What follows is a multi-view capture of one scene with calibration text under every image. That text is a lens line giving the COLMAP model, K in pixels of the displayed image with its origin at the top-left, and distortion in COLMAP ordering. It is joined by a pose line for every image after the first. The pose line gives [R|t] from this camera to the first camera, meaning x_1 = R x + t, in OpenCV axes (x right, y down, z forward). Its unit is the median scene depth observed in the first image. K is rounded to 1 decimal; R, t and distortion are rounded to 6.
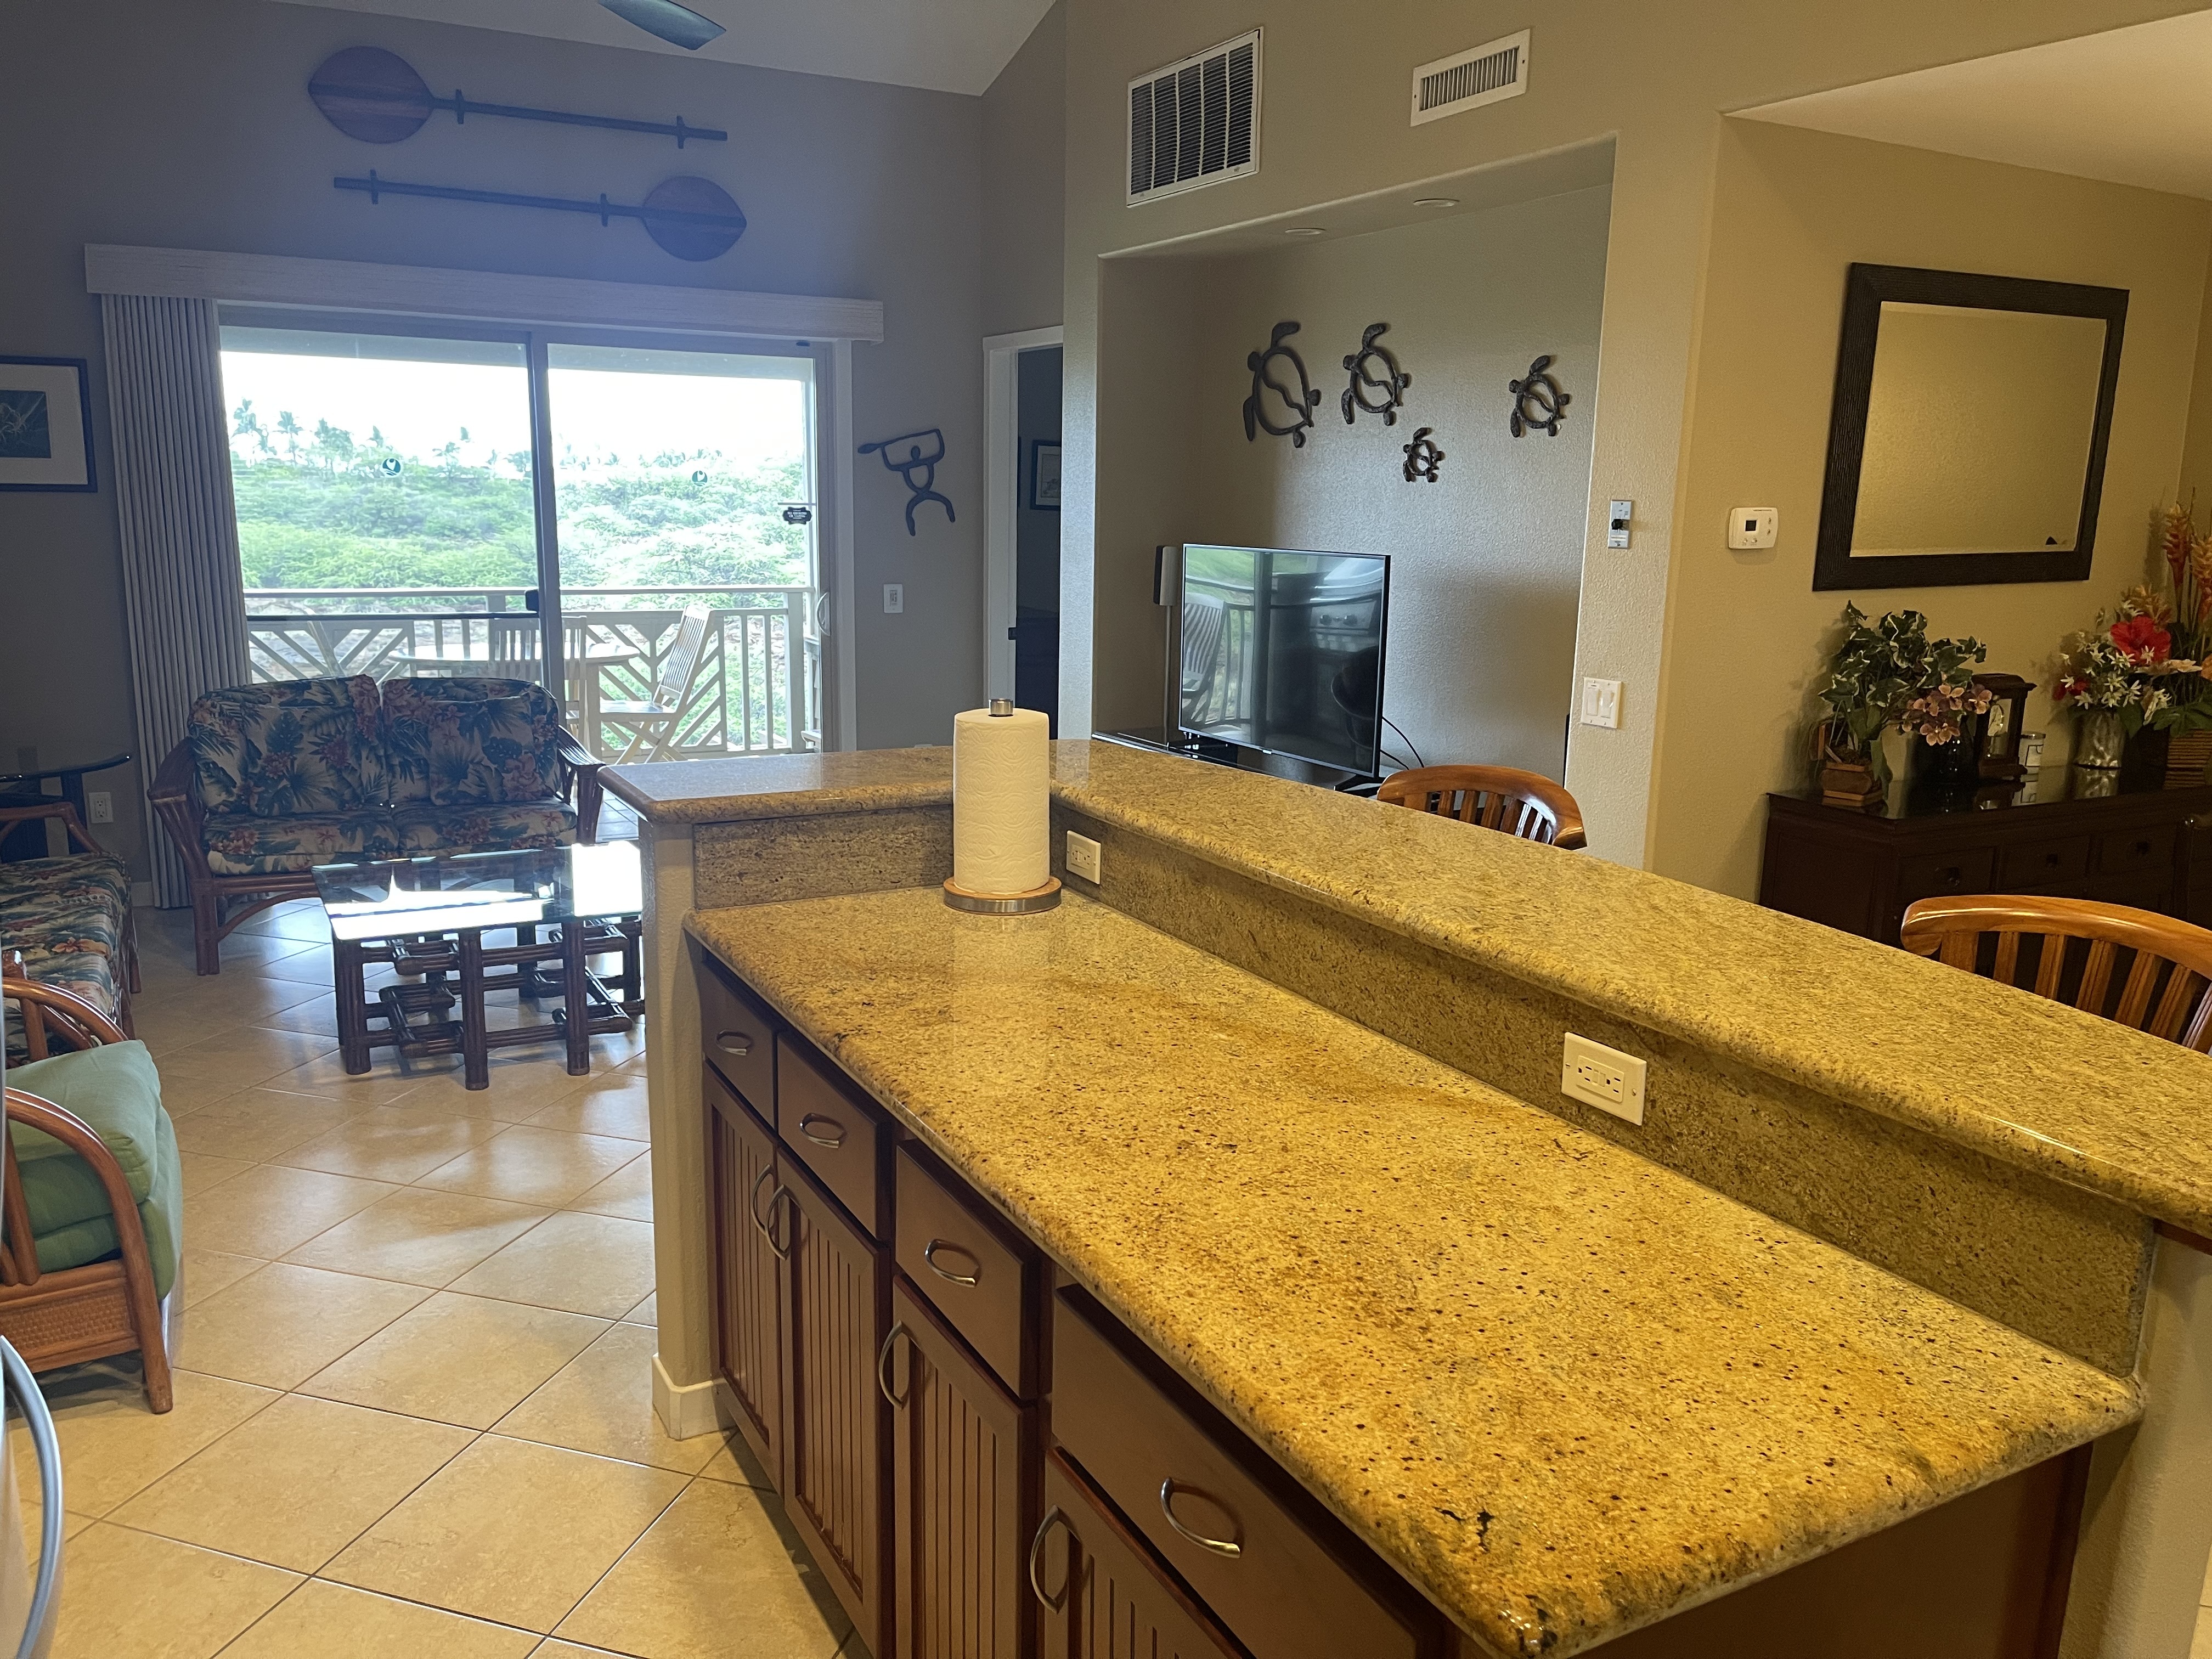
lens RADIAL K [[1698.6, 0, 1110.5], [0, 1698.6, 838.5], [0, 0, 1]] dist [0.033499, -0.023705]
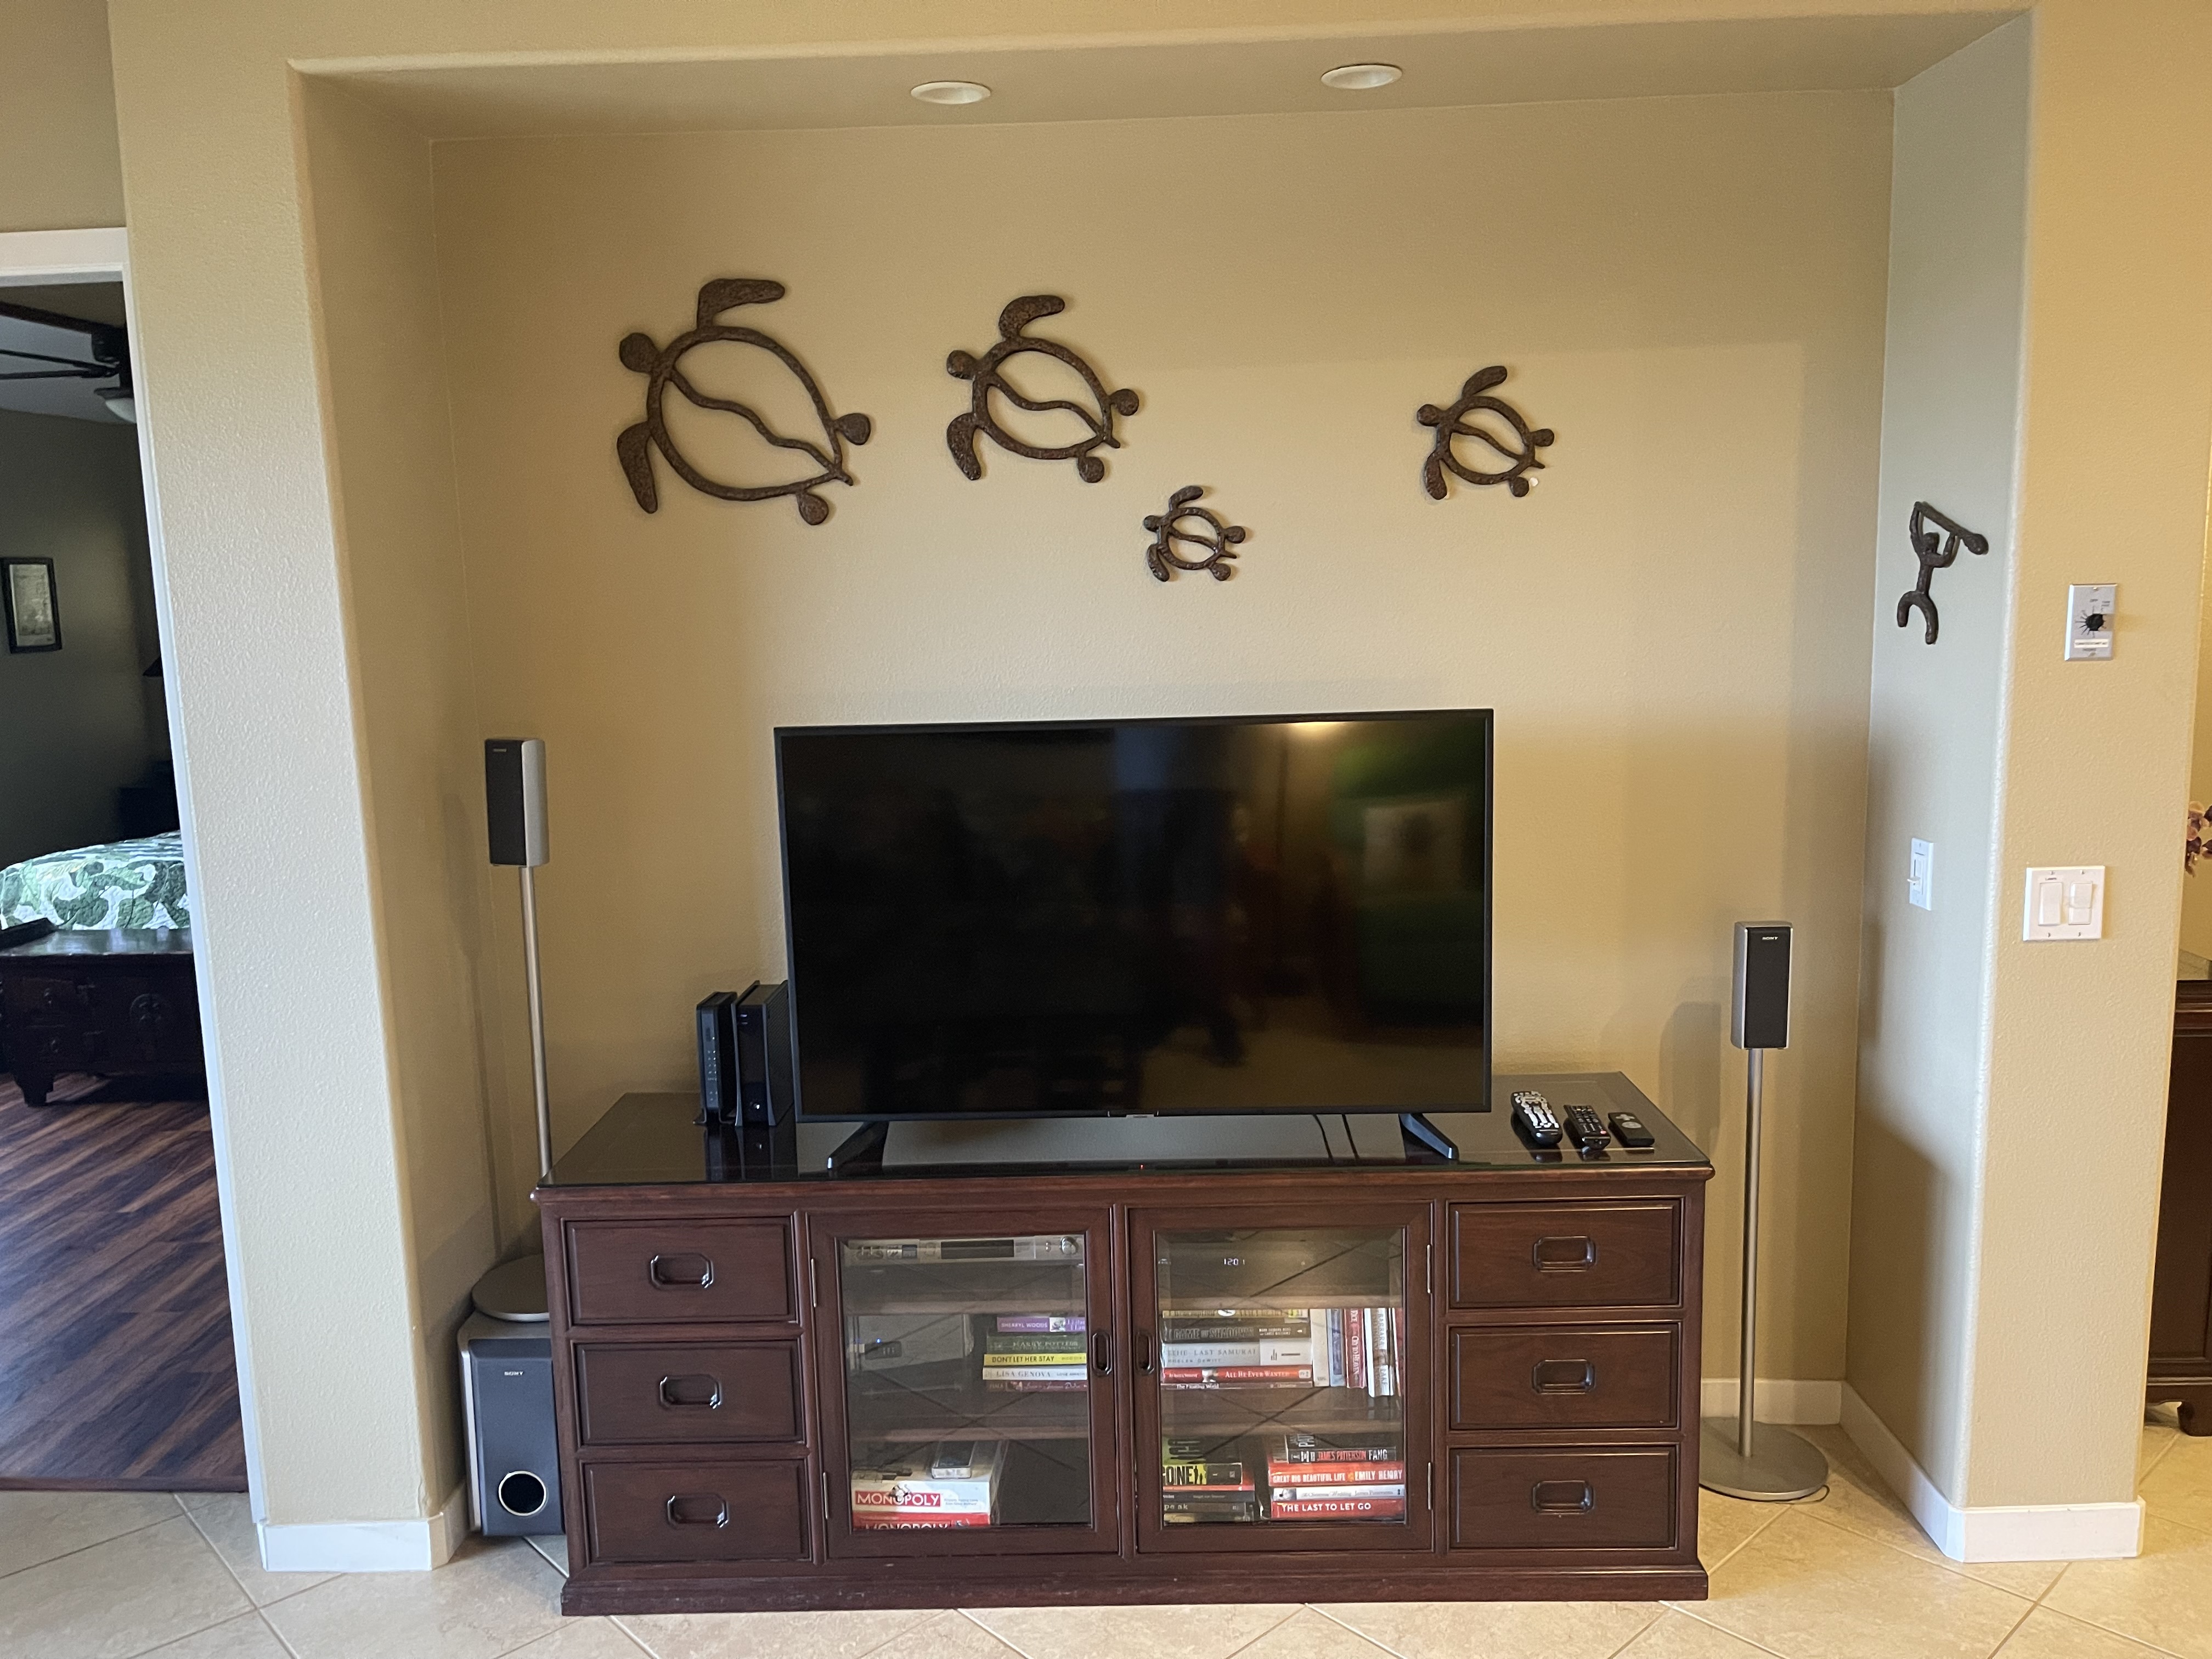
lens RADIAL K [[1698.6, 0, 1112.2], [0, 1698.6, 835.7], [0, 0, 1]] dist [0.033499, -0.023705]
pose [[0.503076, -0.153888, 0.850431, -0.350001], [0.207840, 0.976683, 0.053784, -0.175707], [-0.838878, 0.149696, 0.523330, 0.799493]]
